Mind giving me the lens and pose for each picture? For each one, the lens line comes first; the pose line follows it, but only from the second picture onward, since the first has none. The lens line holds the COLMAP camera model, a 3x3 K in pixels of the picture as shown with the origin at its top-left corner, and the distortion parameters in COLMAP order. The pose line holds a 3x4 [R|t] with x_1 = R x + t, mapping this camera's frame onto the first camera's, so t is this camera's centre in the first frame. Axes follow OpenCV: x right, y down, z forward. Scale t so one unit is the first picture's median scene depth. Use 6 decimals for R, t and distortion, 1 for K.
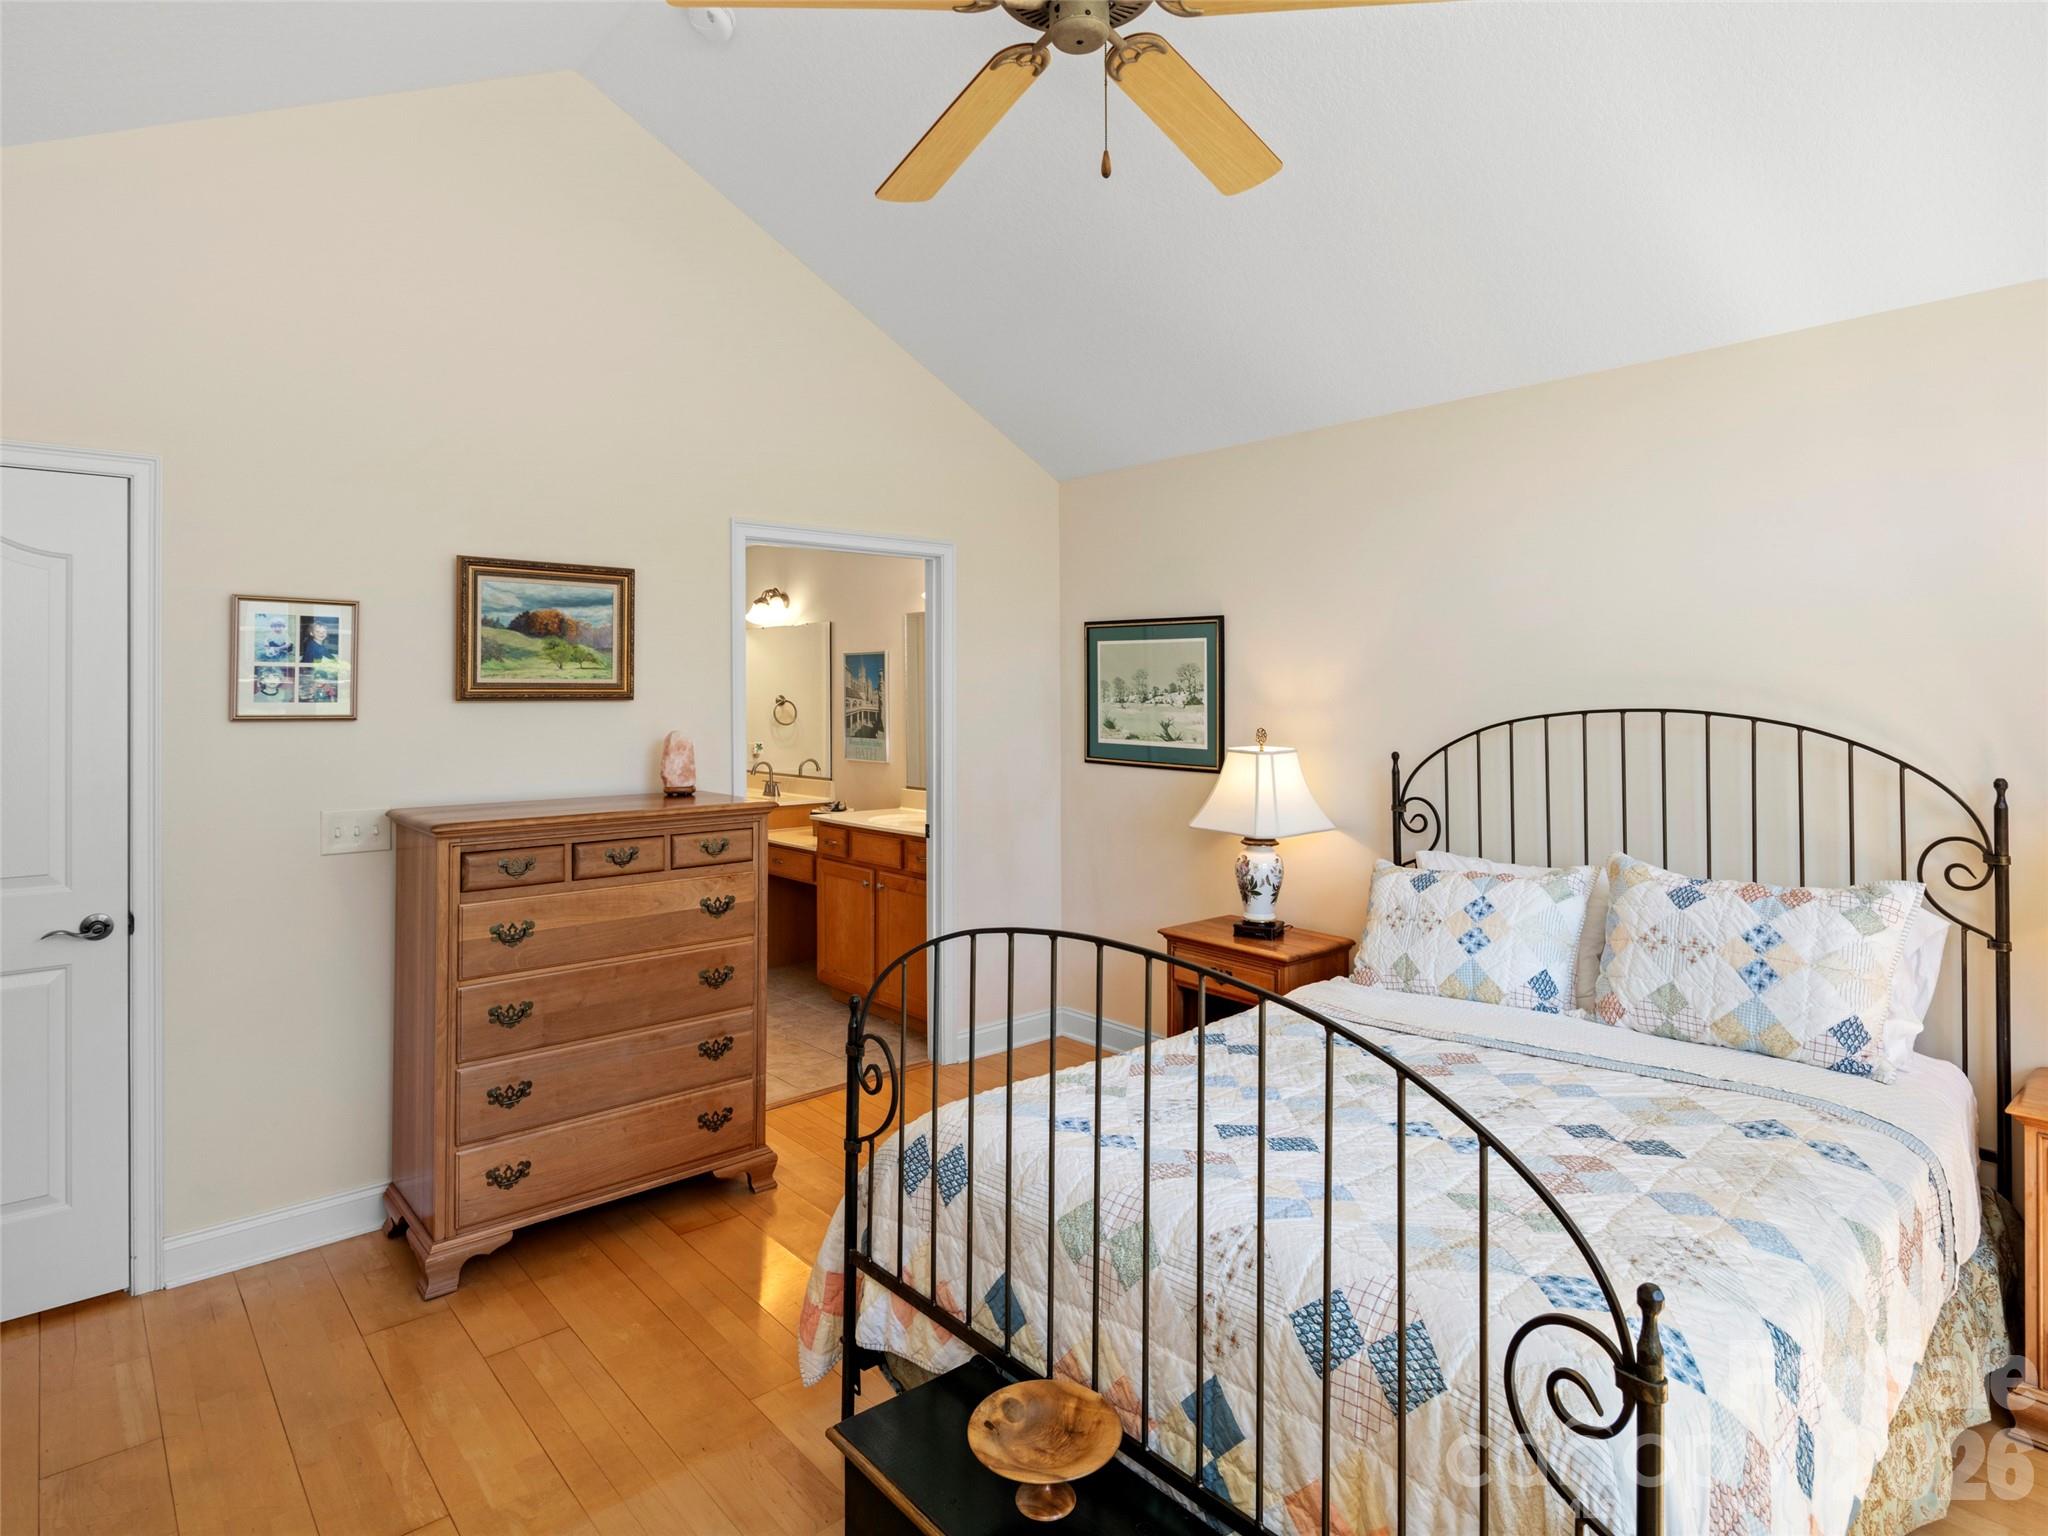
lens RADIAL K [[1116.1, 0, 1034.7], [0, 1116.1, 707.2], [0, 0, 1]] dist [0.003230, -0.000715]
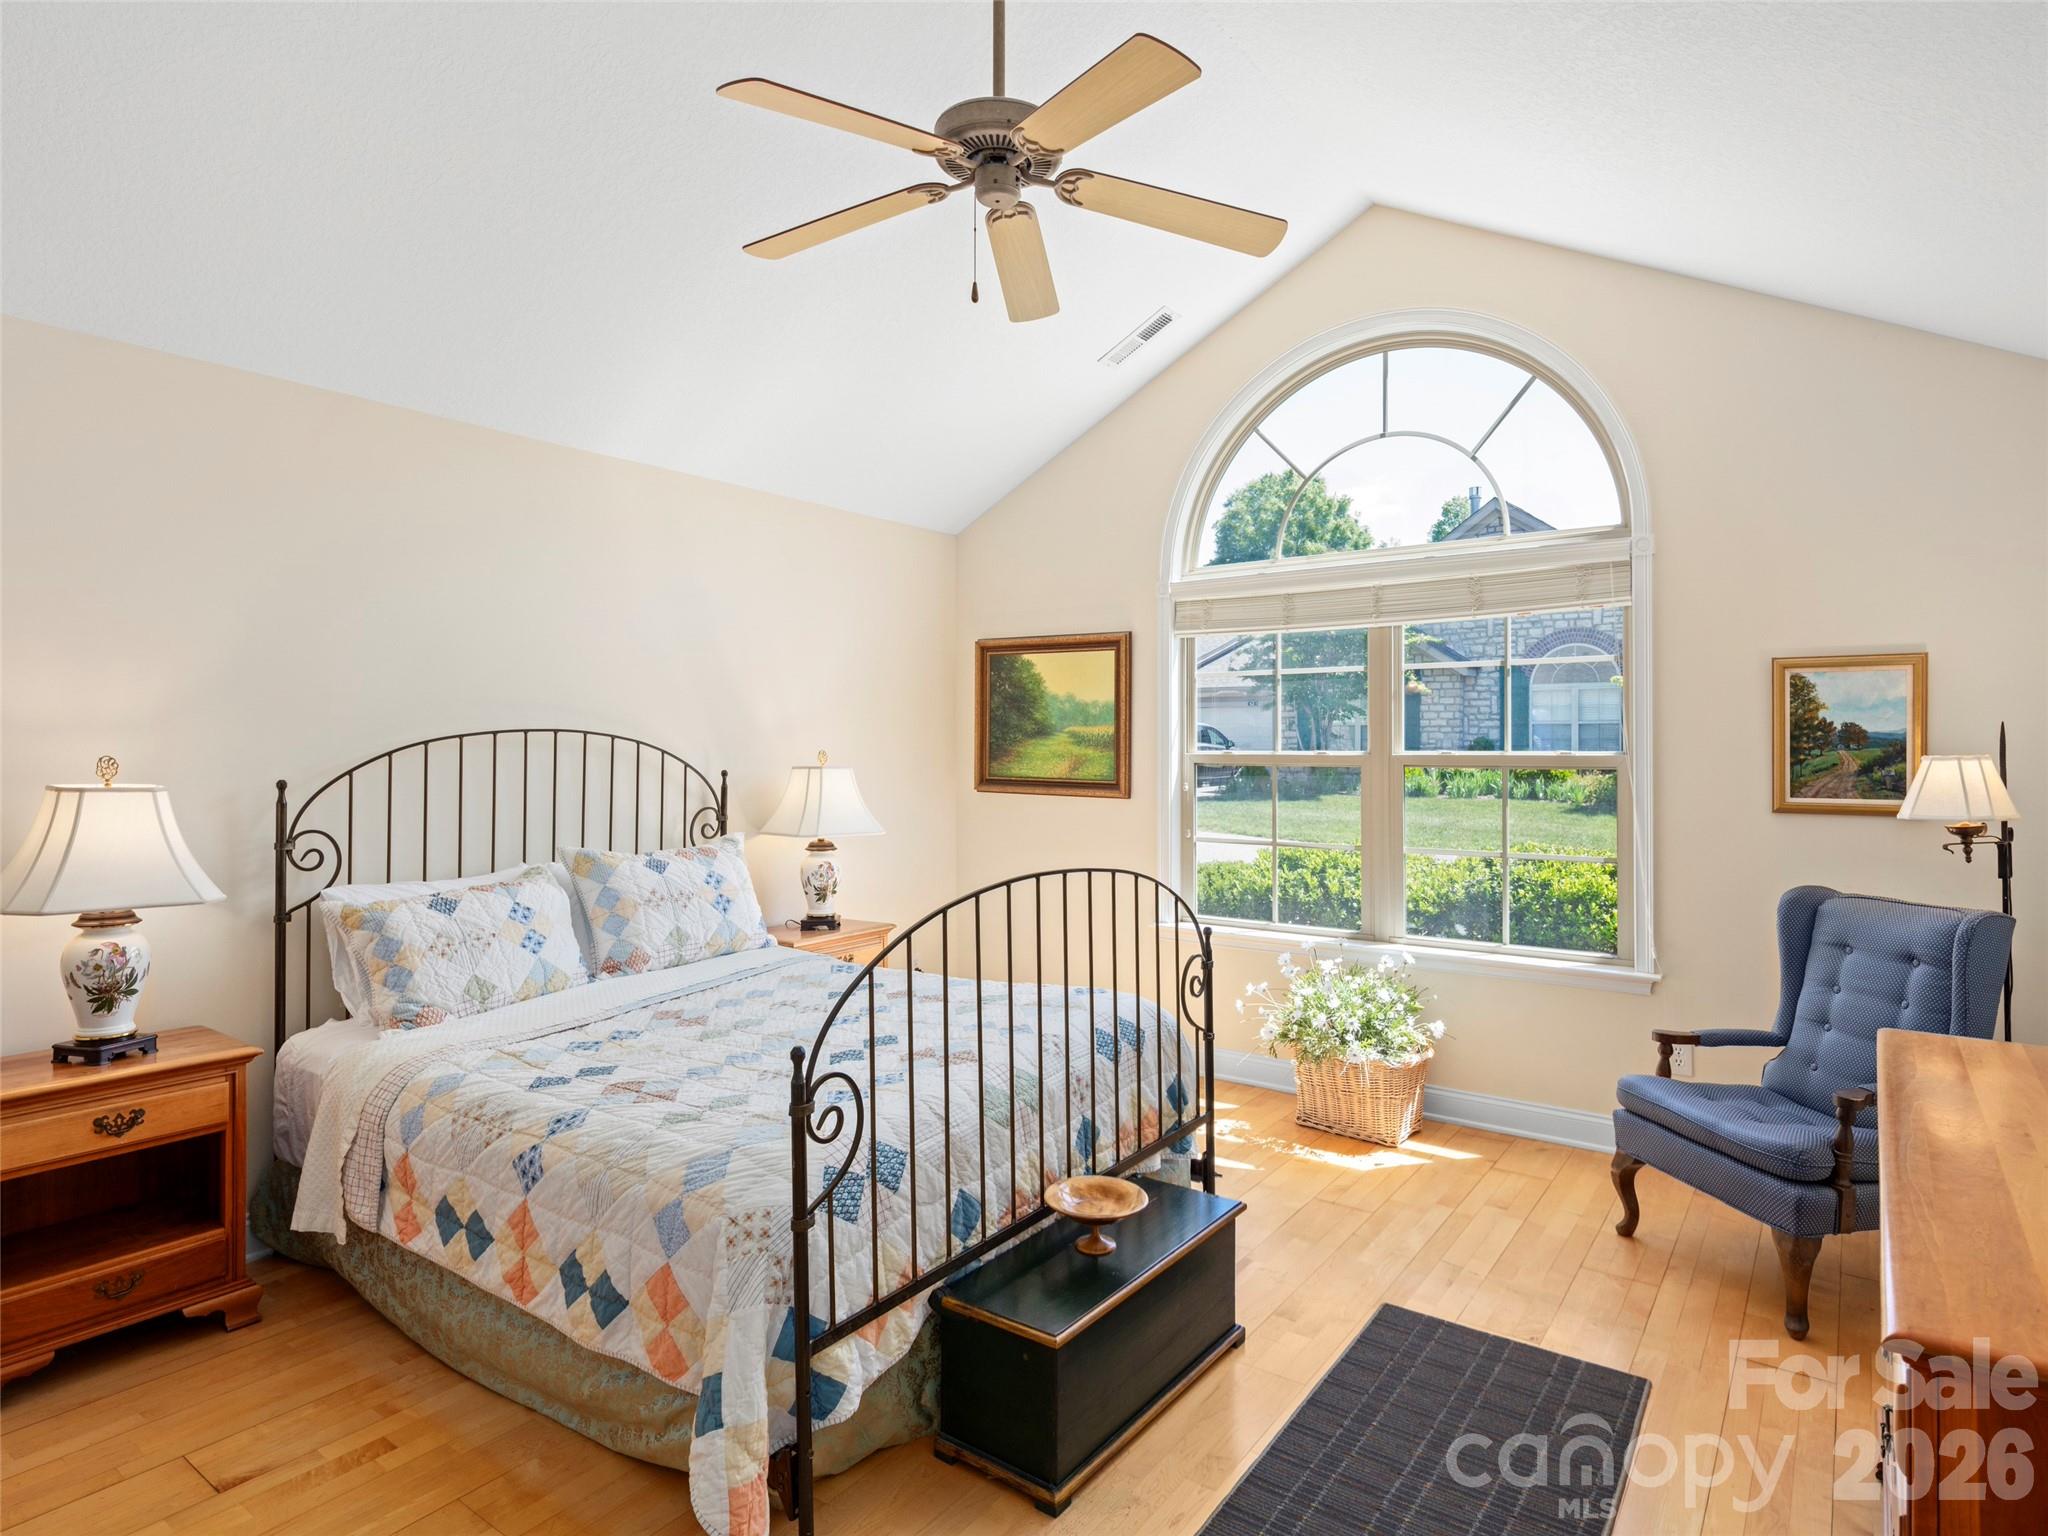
lens RADIAL K [[1170.2, 0, 1029.4], [0, 1170.2, 720.4], [0, 0, 1]] dist [0.002237, 0.000358]
pose [[-0.214782, 0.023292, 0.976384, -0.757769], [0.017281, 0.999650, -0.020045, 0.025182], [-0.976509, 0.012568, -0.215109, 0.720050]]
